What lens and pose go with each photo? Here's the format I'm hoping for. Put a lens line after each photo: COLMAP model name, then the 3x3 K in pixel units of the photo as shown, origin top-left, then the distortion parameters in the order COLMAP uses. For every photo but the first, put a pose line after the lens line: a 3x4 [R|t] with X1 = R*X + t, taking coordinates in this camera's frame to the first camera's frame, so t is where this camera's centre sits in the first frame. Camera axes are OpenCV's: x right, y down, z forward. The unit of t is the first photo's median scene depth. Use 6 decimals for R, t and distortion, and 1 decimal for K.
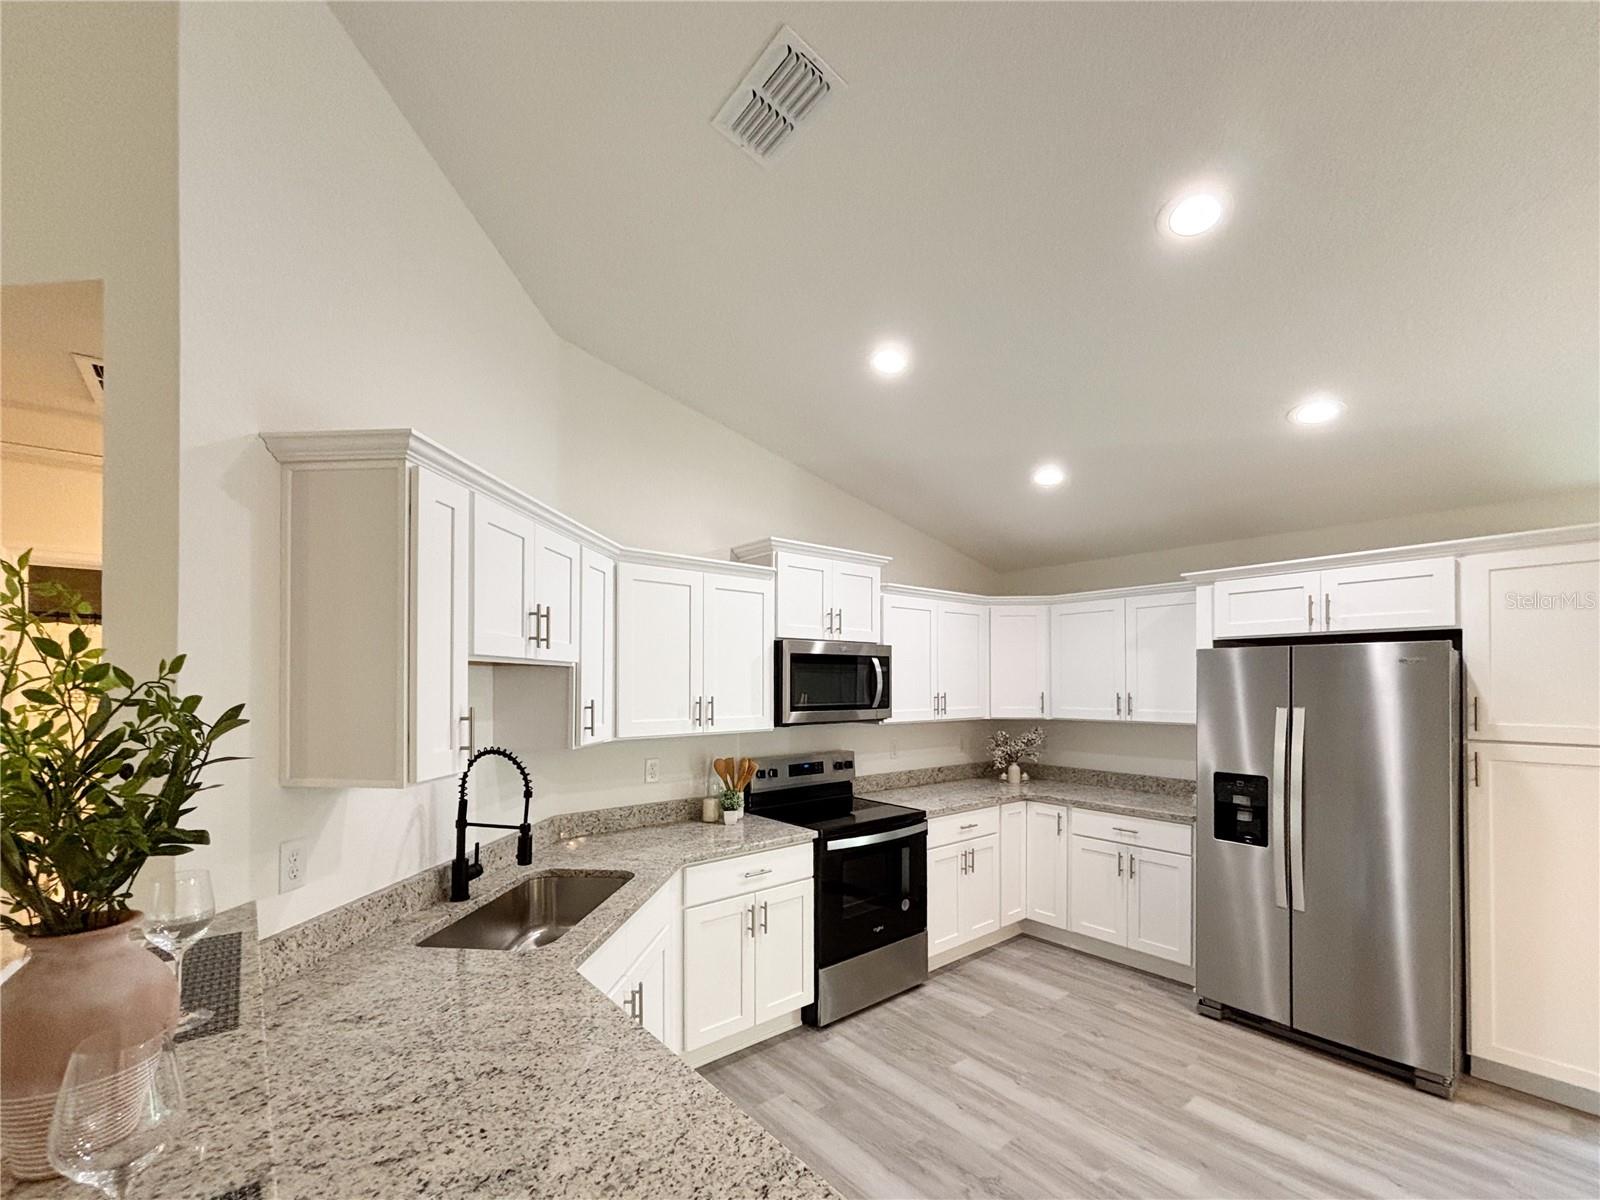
lens RADIAL K [[686.0, 0, 817.7], [0, 686.0, 686.9], [0, 0, 1]] dist [0.002211, 0.000826]
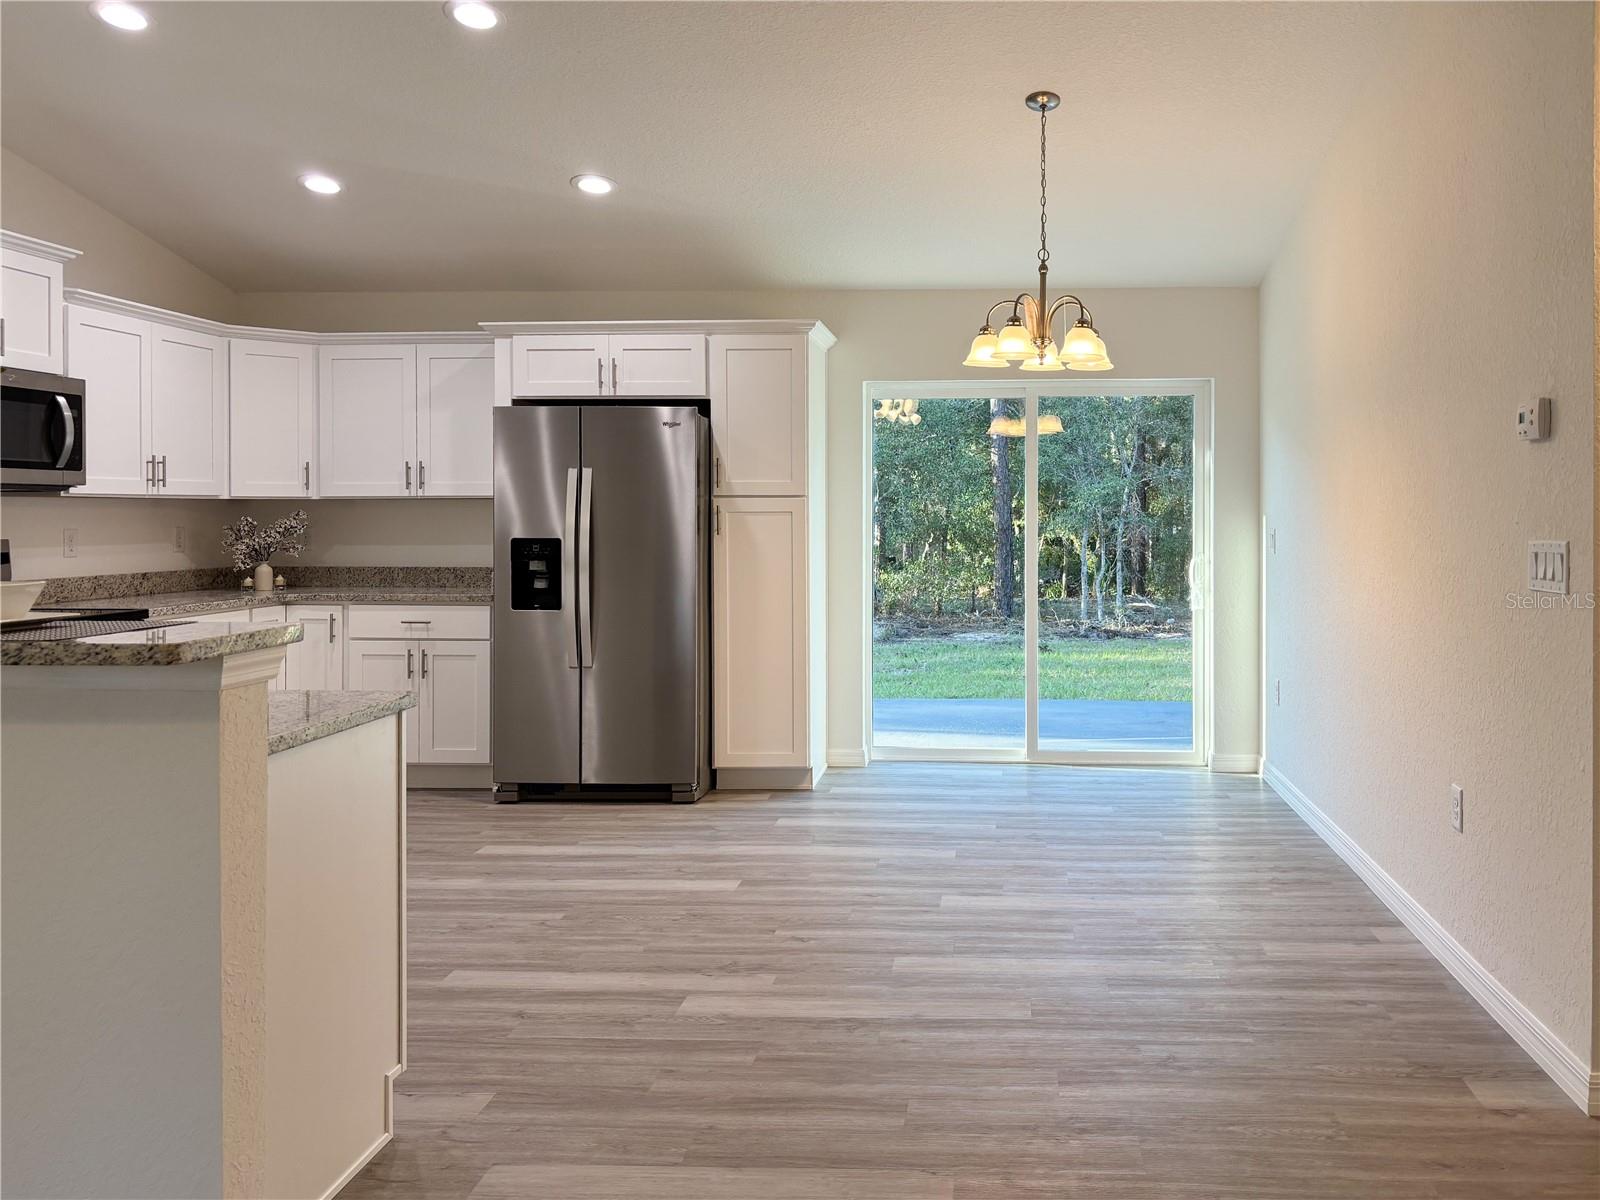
lens RADIAL K [[1251.7, 0, 910.0], [0, 1251.7, 520.8], [0, 0, 1]] dist [0.016935, -0.017395]
pose [[0.700707, -0.004108, 0.713437, -0.242573], [-0.001076, 0.999976, 0.006815, 0.081635], [-0.713448, -0.005543, 0.700686, -0.546976]]
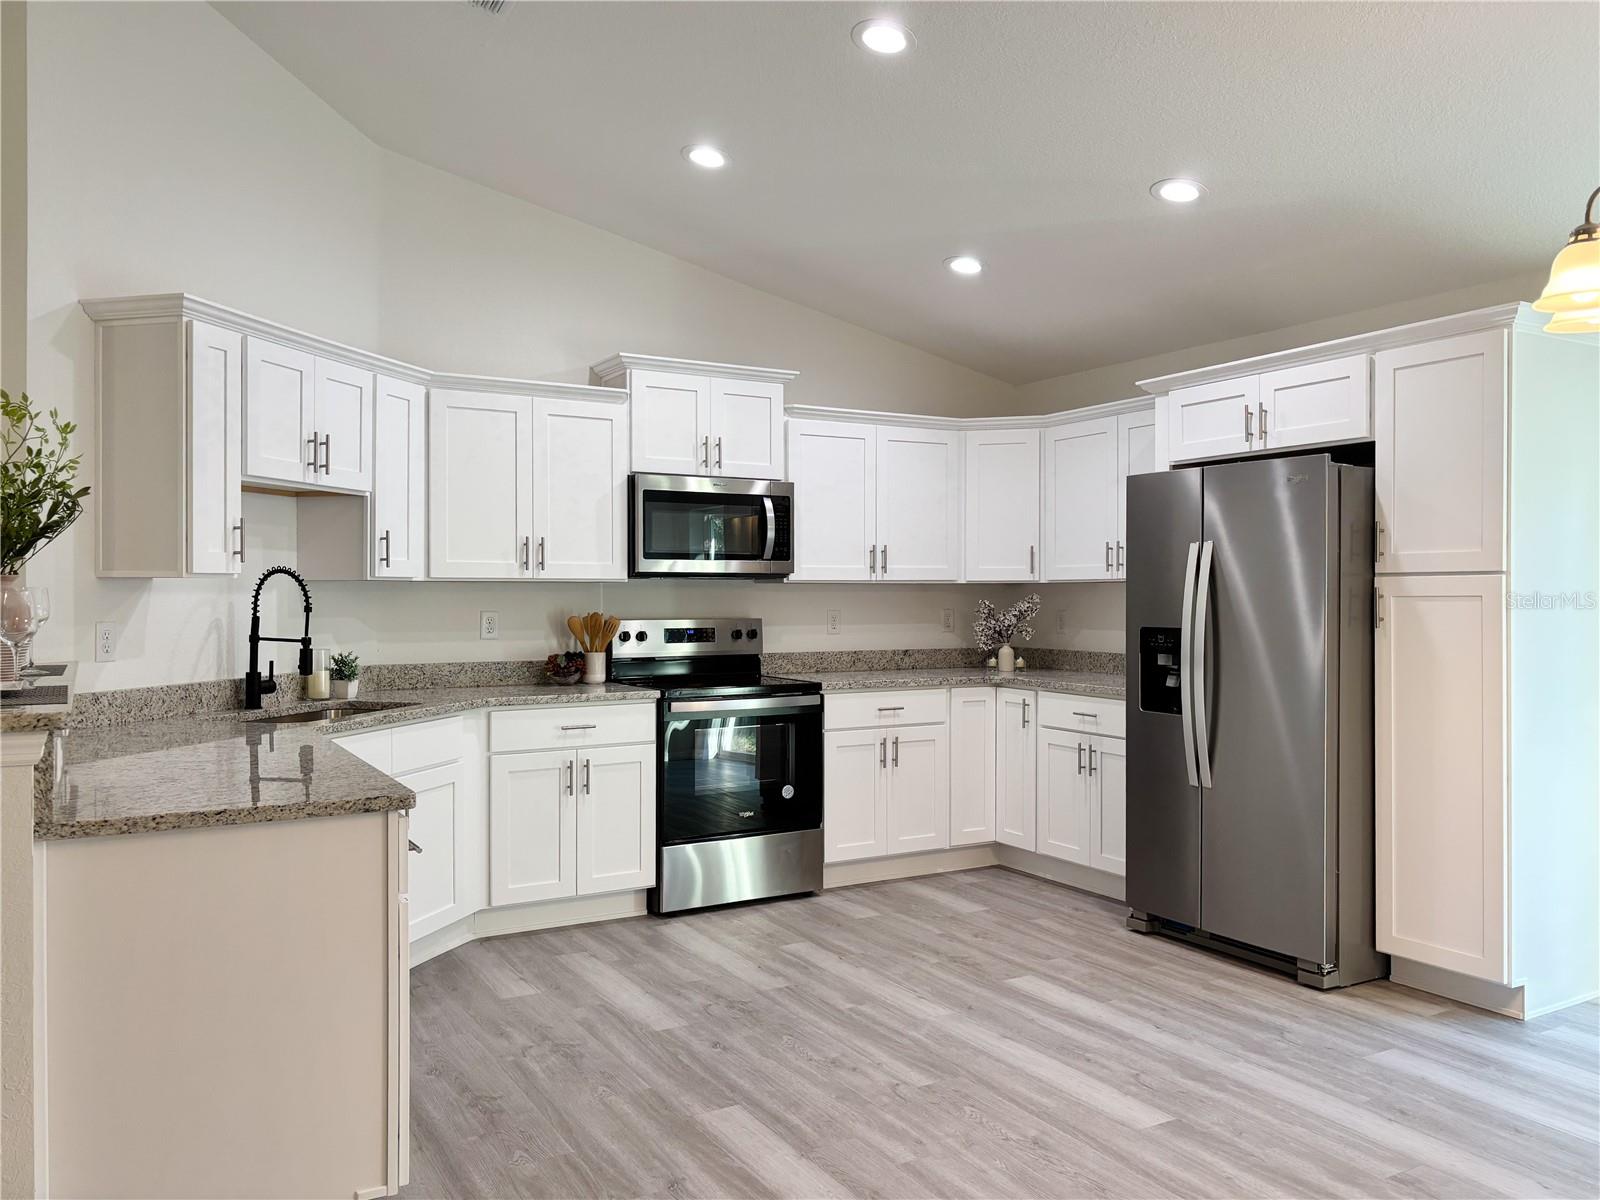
lens RADIAL K [[1211.8, 0, 781.6], [0, 1211.8, 594.8], [0, 0, 1]] dist [0.028836, 0.001485]
pose [[0.985865, -0.000289, -0.167540, 0.375077], [0.000509, 0.999999, 0.001271, 0.078638], [0.167540, -0.001339, 0.985864, -0.451158]]
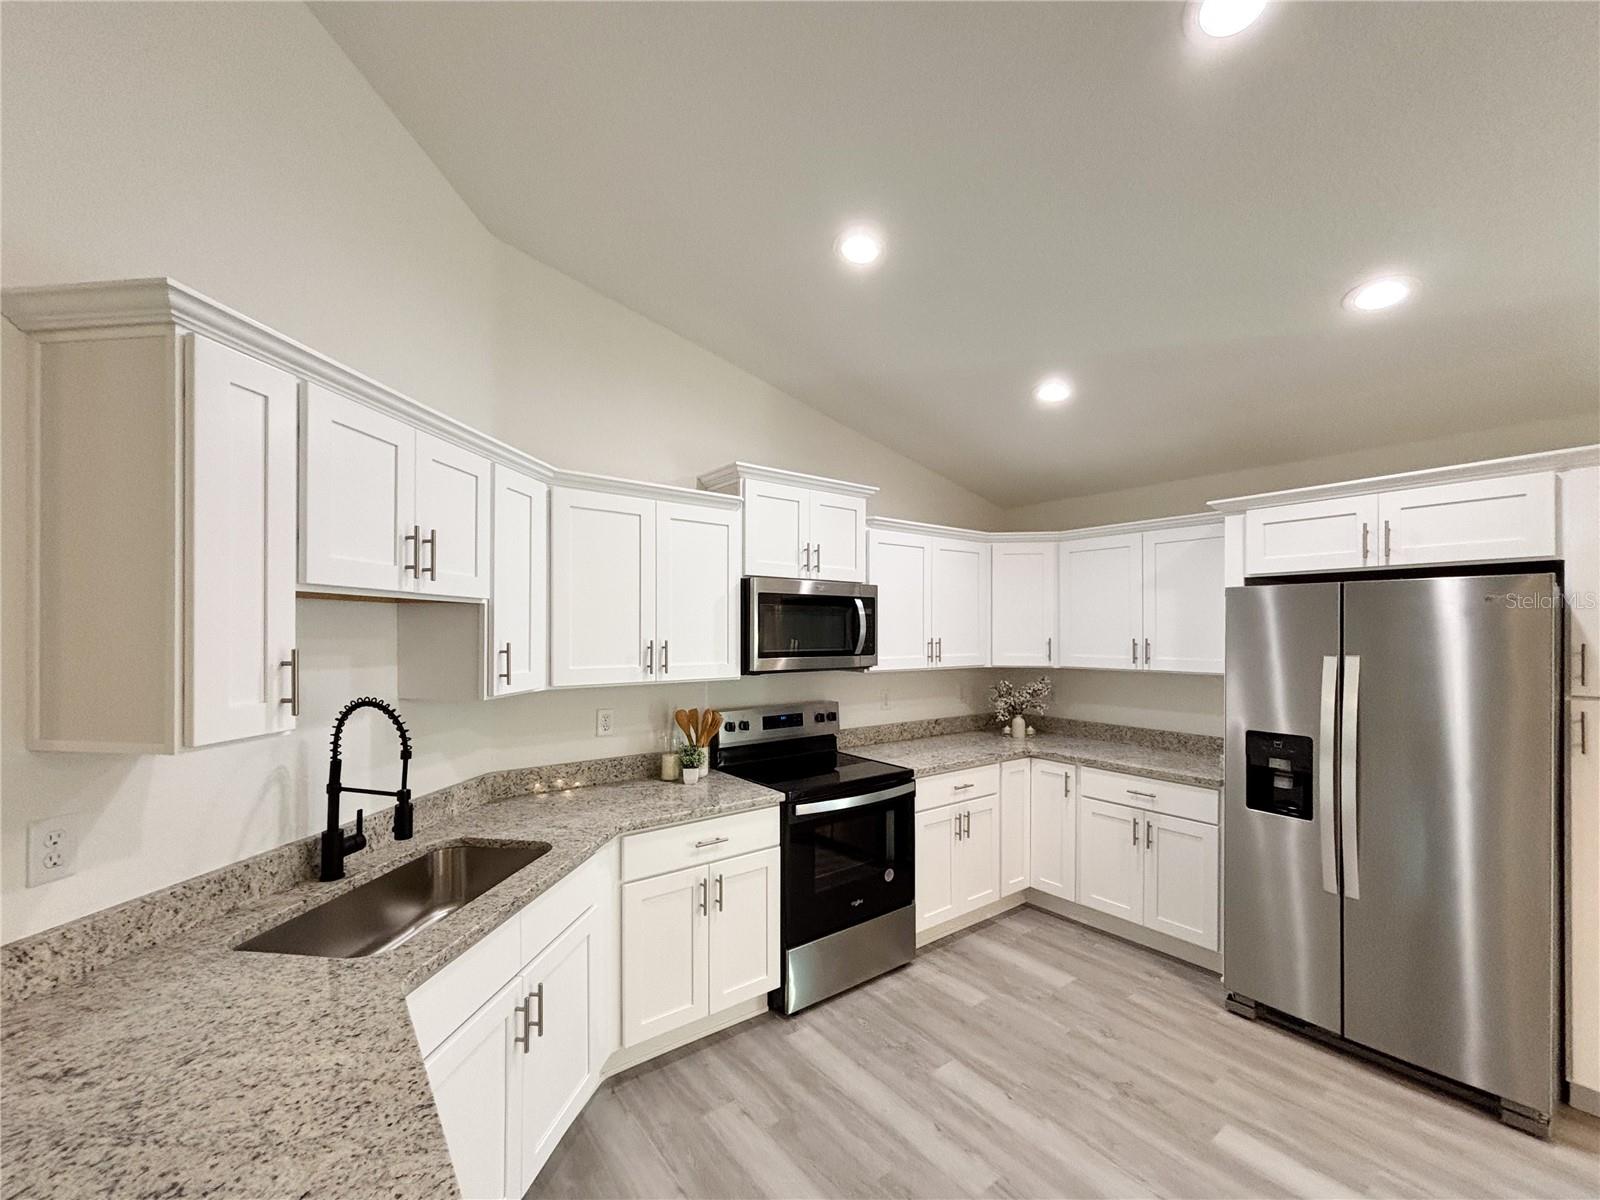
lens RADIAL K [[686.0, 0, 808.3], [0, 686.0, 633.6], [0, 0, 1]] dist [0.002211, 0.000826]
pose [[0.999297, 0.002870, -0.037381, 0.057250], [-0.002897, 0.999996, -0.000671, 0.004950], [0.037379, 0.000778, 0.999301, 0.111053]]
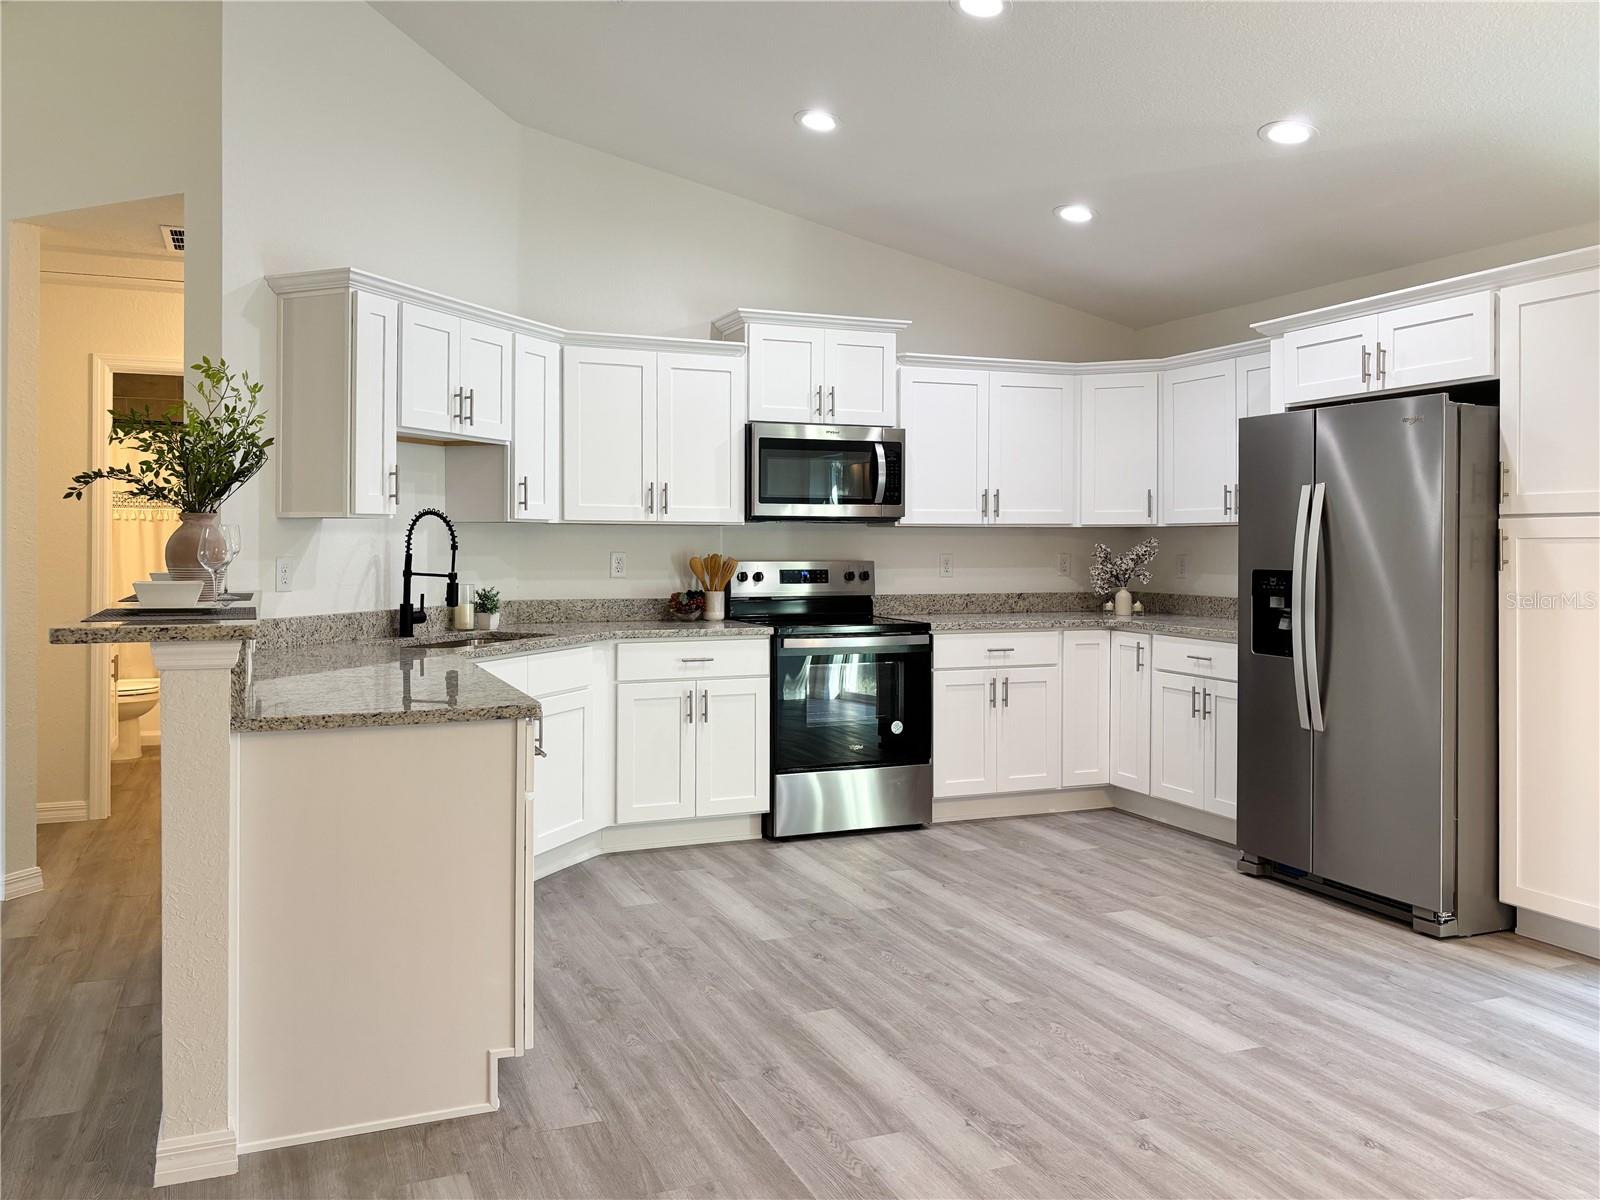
lens RADIAL K [[1211.8, 0, 746.2], [0, 1211.8, 537.1], [0, 0, 1]] dist [0.028836, 0.001485]
pose [[0.953047, 0.001178, -0.302821, 0.415917], [-0.002283, 0.999992, -0.003293, 0.086068], [0.302815, 0.003830, 0.953042, -0.507910]]
